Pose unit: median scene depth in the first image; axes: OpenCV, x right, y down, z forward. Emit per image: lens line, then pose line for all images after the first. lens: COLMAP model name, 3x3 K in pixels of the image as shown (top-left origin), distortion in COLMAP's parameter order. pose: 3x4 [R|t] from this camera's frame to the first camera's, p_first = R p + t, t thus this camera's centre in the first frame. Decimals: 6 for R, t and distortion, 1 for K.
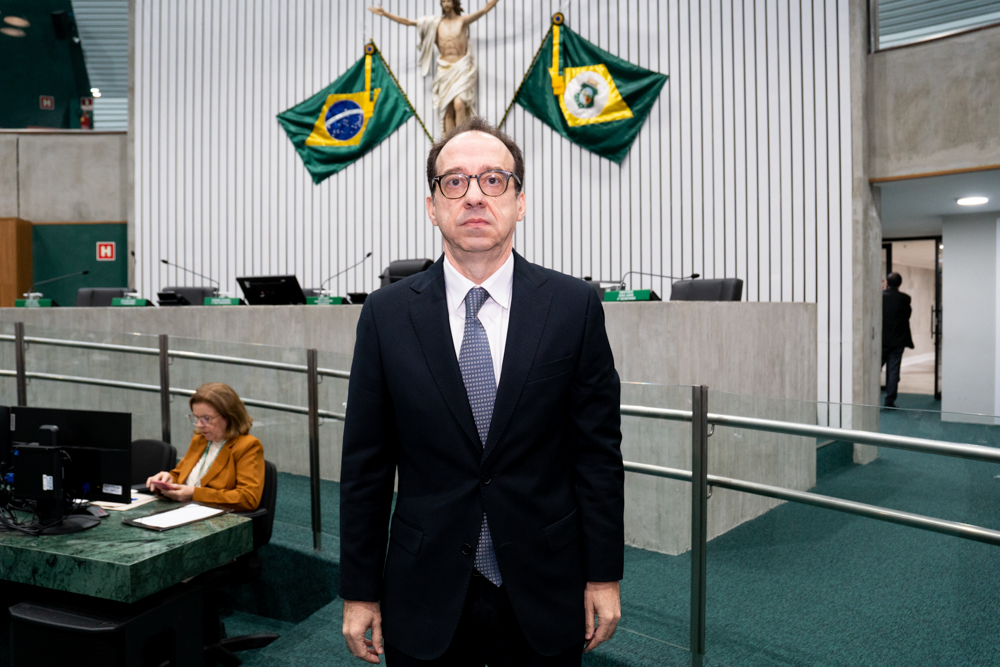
lens RADIAL K [[790.0, 0, 499.2], [0, 790.0, 329.7], [0, 0, 1]] dist [-0.134468, 0.094184]
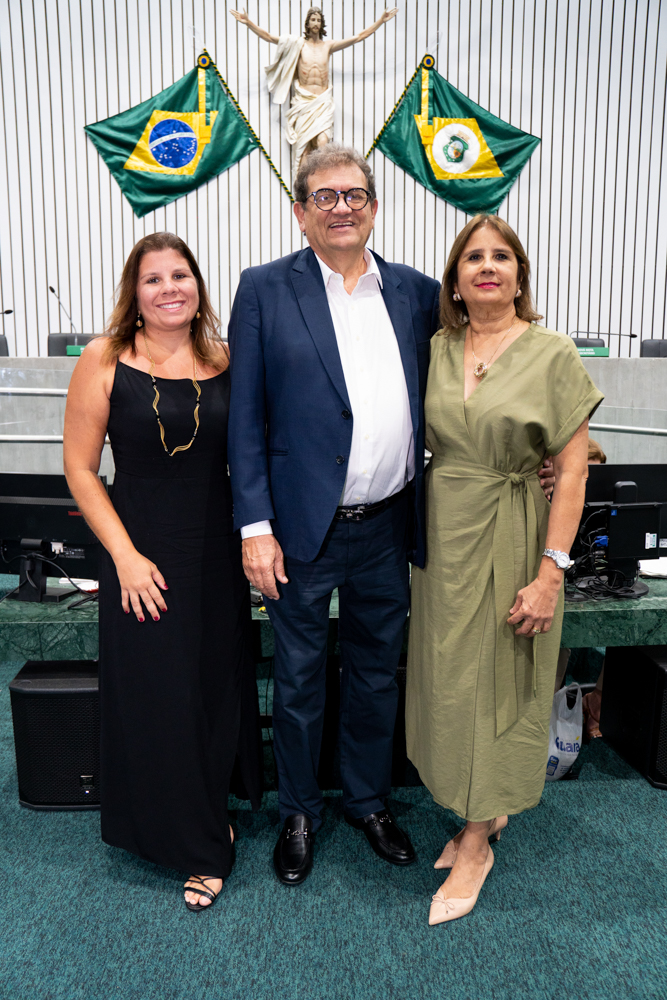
lens RADIAL K [[804.9, 0, 327.9], [0, 804.9, 500.9], [0, 0, 1]] dist [-0.108469, 0.119333]
pose [[0.913150, -0.060486, 0.403111, -0.463338], [0.004880, 0.990481, 0.137566, 0.005189], [-0.407595, -0.123652, 0.904752, 0.095504]]
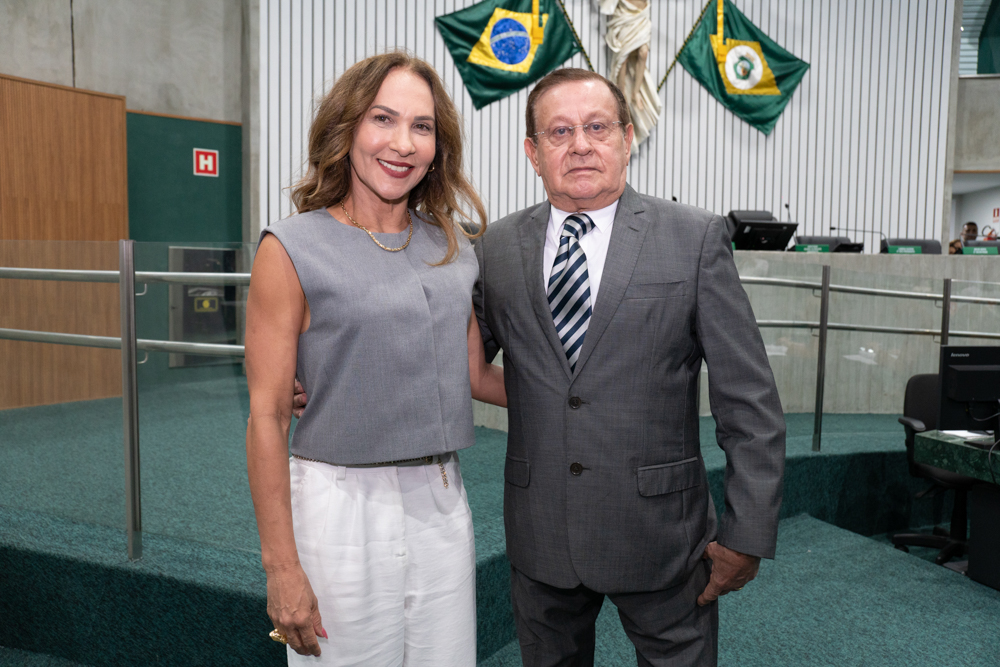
lens RADIAL K [[847.4, 0, 500.1], [0, 847.4, 334.8], [0, 0, 1]] dist [-0.088277, 0.130859]
pose [[0.760299, -0.041132, 0.648270, -0.927496], [0.002282, 0.998156, 0.060656, 0.006901], [-0.649570, -0.044638, 0.758991, 0.295237]]
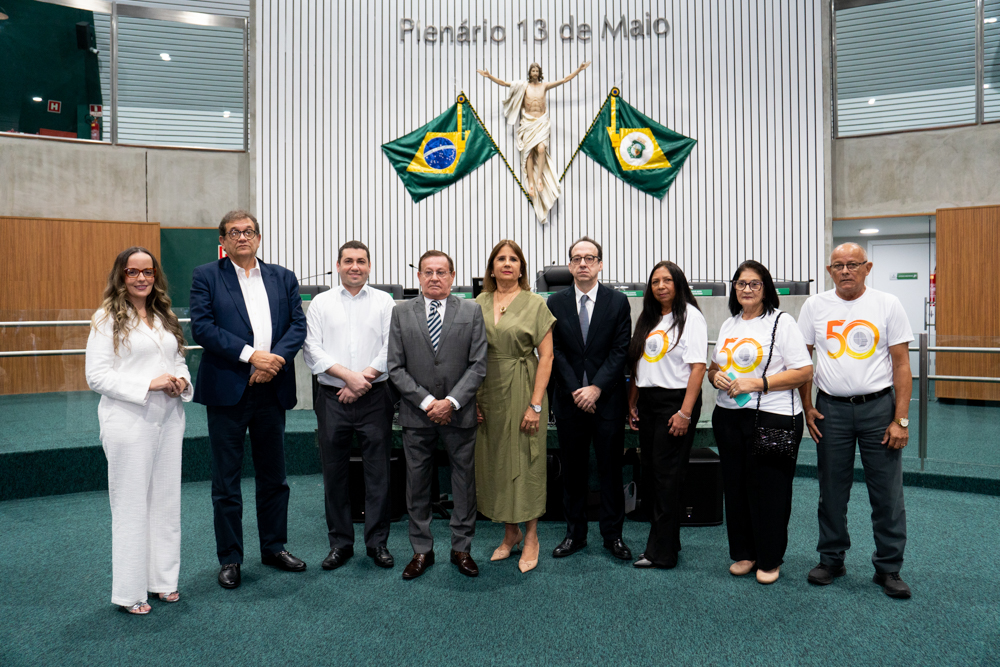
lens RADIAL K [[740.9, 0, 503.0], [0, 740.9, 326.9], [0, 0, 1]] dist [-0.136572, 0.100465]
pose [[0.959881, -0.013484, 0.280085, -0.485122], [0.012048, 0.999904, 0.006848, 0.008272], [-0.280150, -0.003199, 0.959951, -0.199194]]
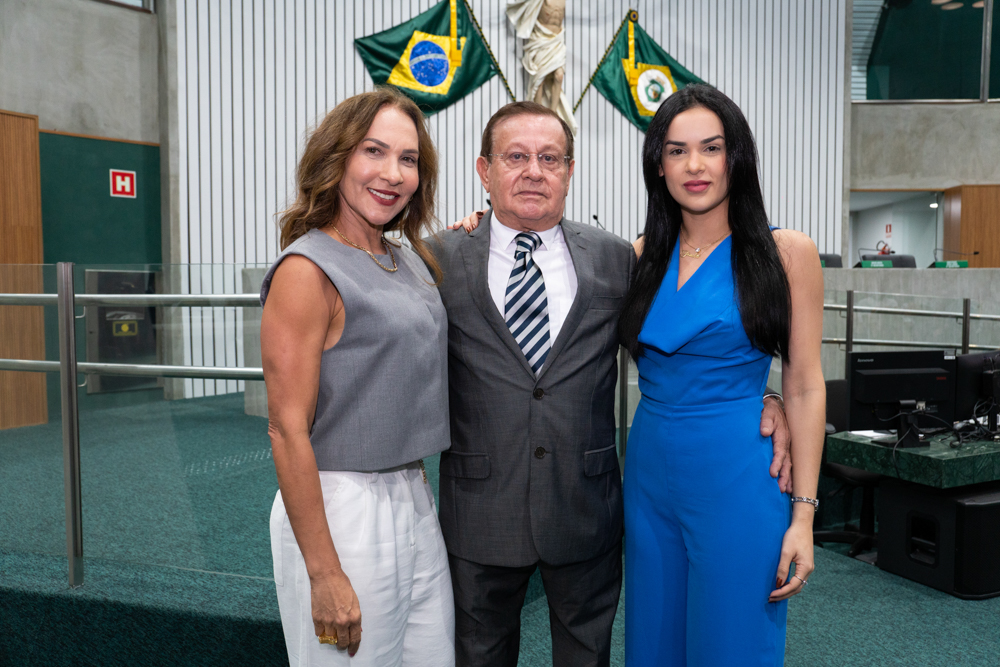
lens RADIAL K [[850.2, 0, 501.6], [0, 850.2, 334.3], [0, 0, 1]] dist [-0.095566, 0.146484]
pose [[0.689713, -0.040434, 0.722953, -0.945350], [0.017965, 0.999088, 0.038739, 0.007676], [-0.723860, -0.013732, 0.689810, 0.292039]]
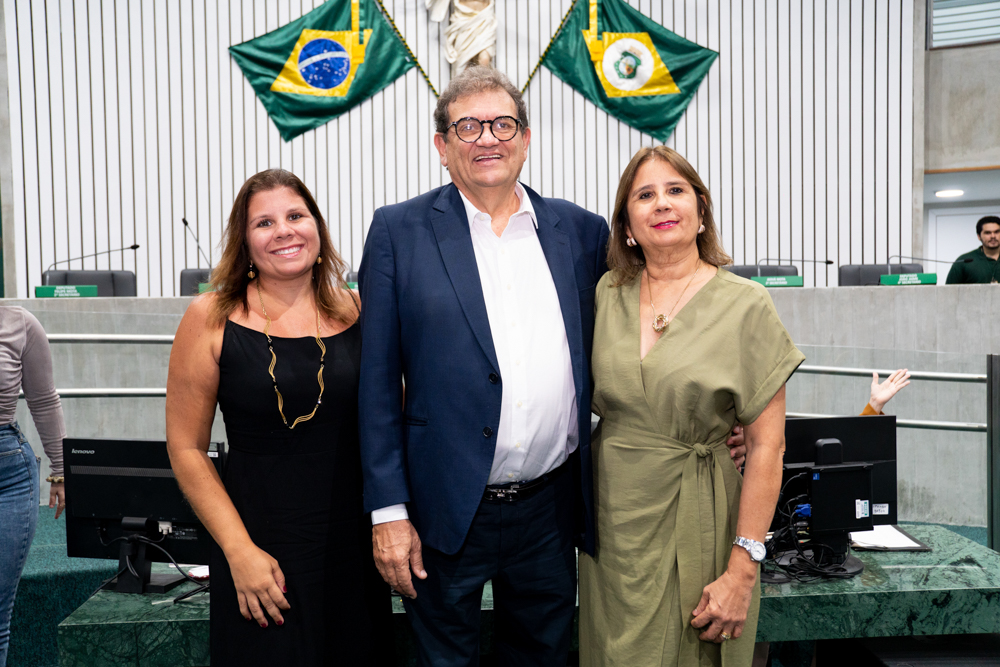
lens RADIAL K [[878.6, 0, 501.4], [0, 878.6, 333.2], [0, 0, 1]] dist [-0.077032, 0.145160]
pose [[0.912680, -0.025330, 0.407889, -0.448749], [0.019858, 0.999647, 0.017644, -0.002568], [-0.408192, -0.008004, 0.912861, 0.109150]]
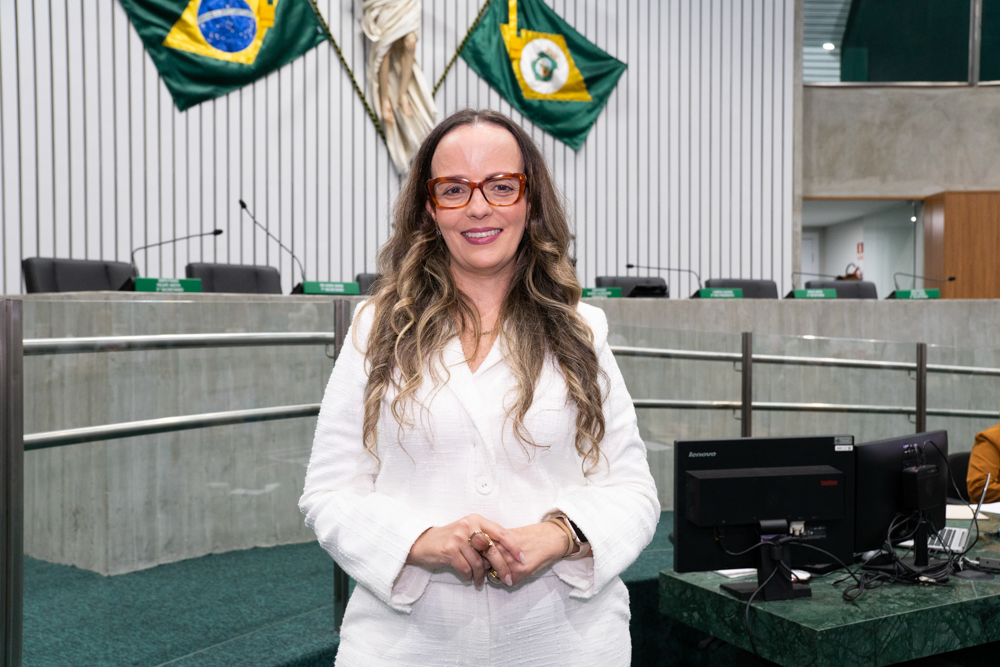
lens RADIAL K [[991.2, 0, 497.7], [0, 991.2, 336.8], [0, 0, 1]] dist [-0.055421, 0.217928]
pose [[0.655536, -0.012614, 0.755058, -0.760470], [0.015848, 0.999870, 0.002945, 0.002222], [-0.754997, 0.010035, 0.655651, 0.301409]]
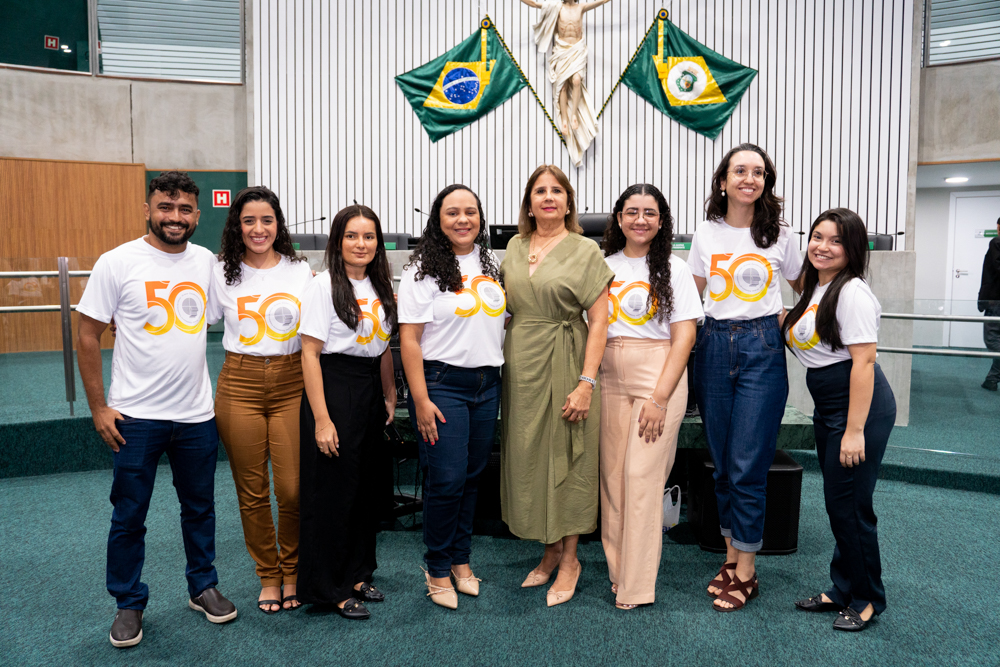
lens RADIAL K [[744.1, 0, 500.8], [0, 744.1, 330.3], [0, 0, 1]] dist [-0.135343, 0.098199]
pose [[0.974434, -0.015806, 0.224116, -0.424801], [0.000353, 0.997629, 0.068823, 0.009419], [-0.224673, -0.066984, 0.972129, -0.066028]]
